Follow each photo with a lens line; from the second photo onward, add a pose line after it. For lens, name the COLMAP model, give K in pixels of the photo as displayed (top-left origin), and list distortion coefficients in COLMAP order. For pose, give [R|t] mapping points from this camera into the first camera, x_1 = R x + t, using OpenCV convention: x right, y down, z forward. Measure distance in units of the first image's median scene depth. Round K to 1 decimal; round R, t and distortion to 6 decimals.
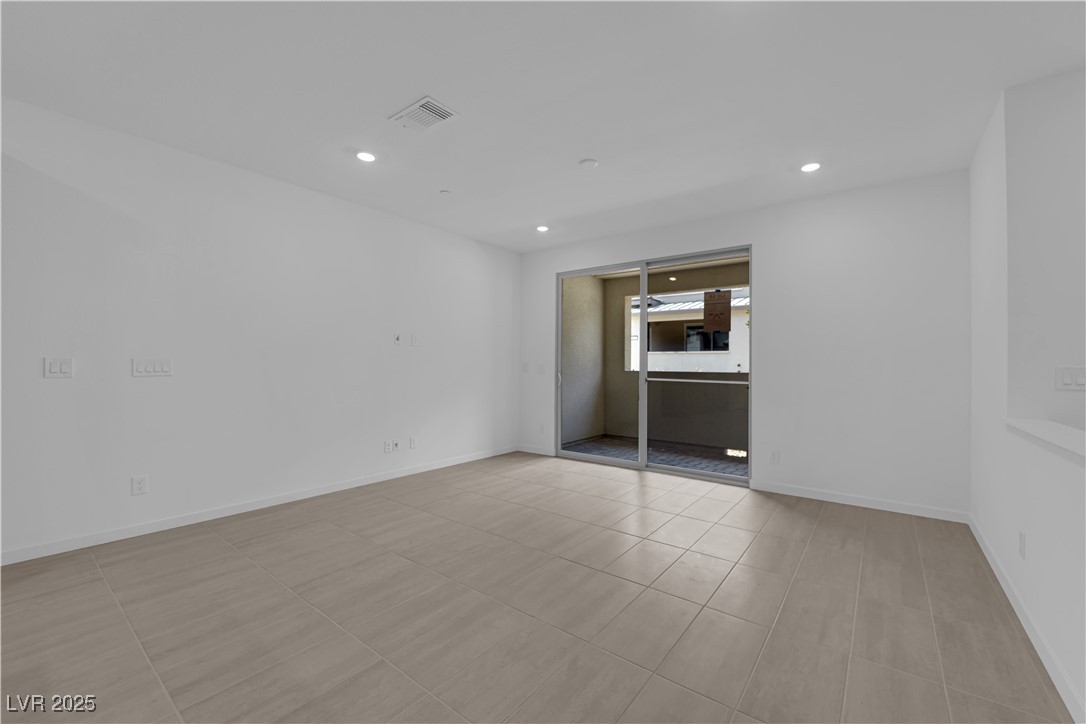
lens RADIAL K [[438.9, 0, 546.1], [0, 438.9, 361.3], [0, 0, 1]] dist [-0.009285, -0.004568]
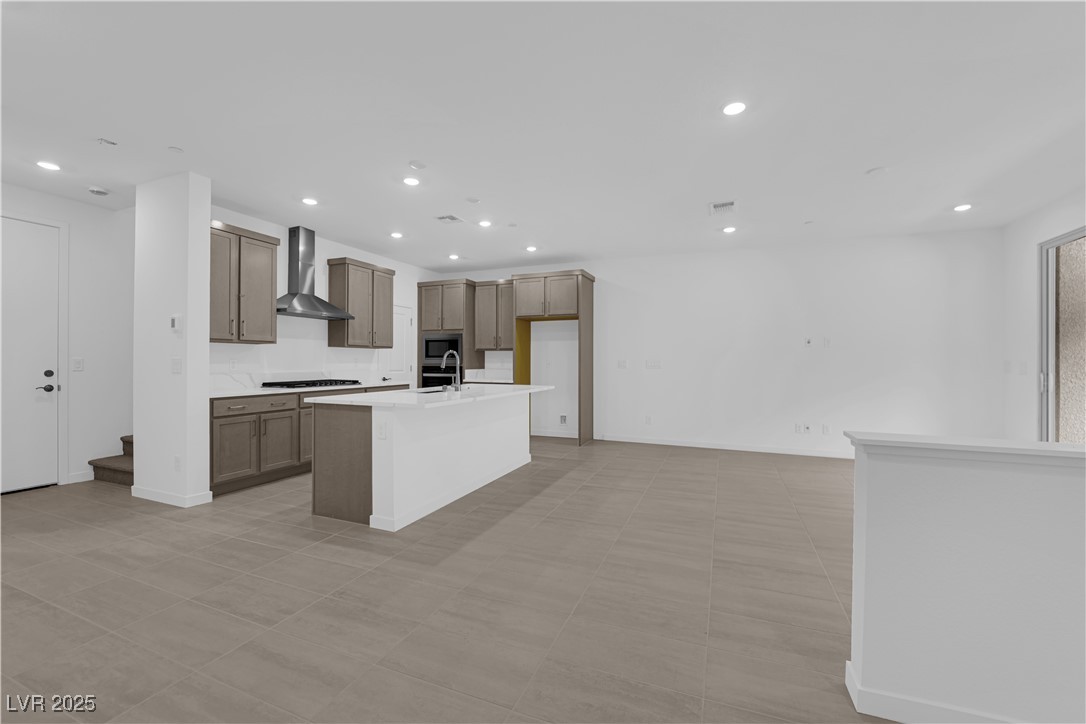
lens RADIAL K [[438.9, 0, 546.1], [0, 438.9, 361.3], [0, 0, 1]] dist [-0.009285, -0.004568]
pose [[0.265326, -0.007672, -0.964128, 0.576109], [0.002065, 0.999971, -0.007389, 0.008956], [0.964156, -0.000030, 0.265334, -0.031932]]
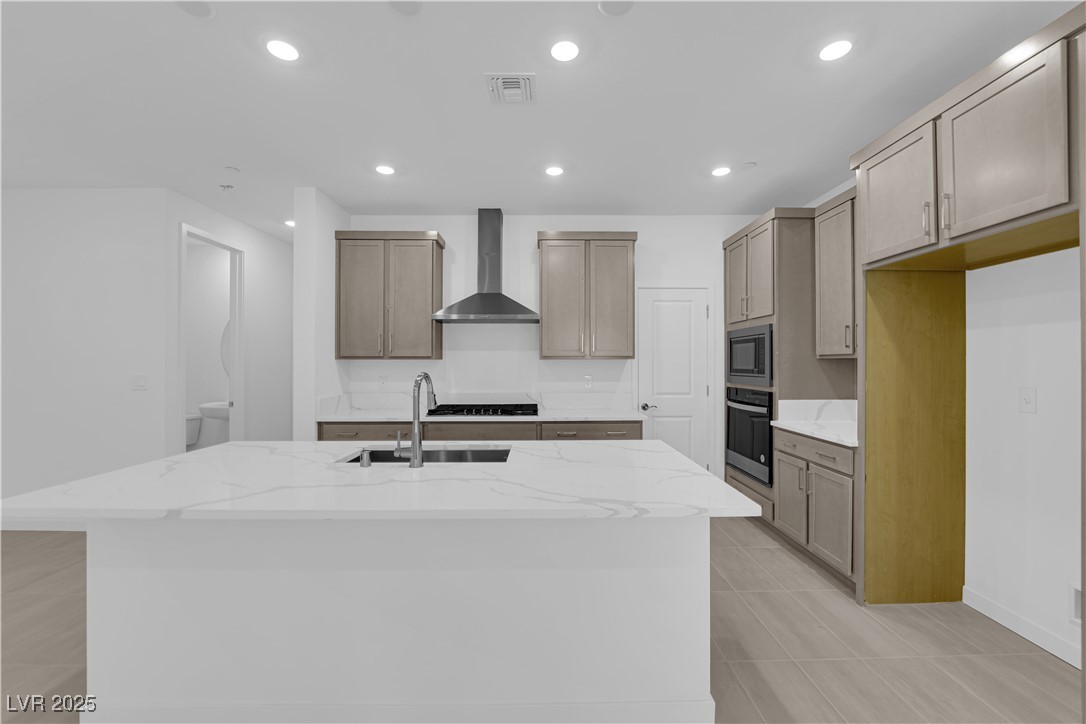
lens RADIAL K [[438.9, 0, 546.1], [0, 438.9, 361.3], [0, 0, 1]] dist [-0.009285, -0.004568]
pose [[-0.783986, -0.010017, -0.620698, -0.122114], [-0.003381, 0.999924, -0.011868, -0.022926], [0.620770, -0.007206, -0.783960, 0.372240]]
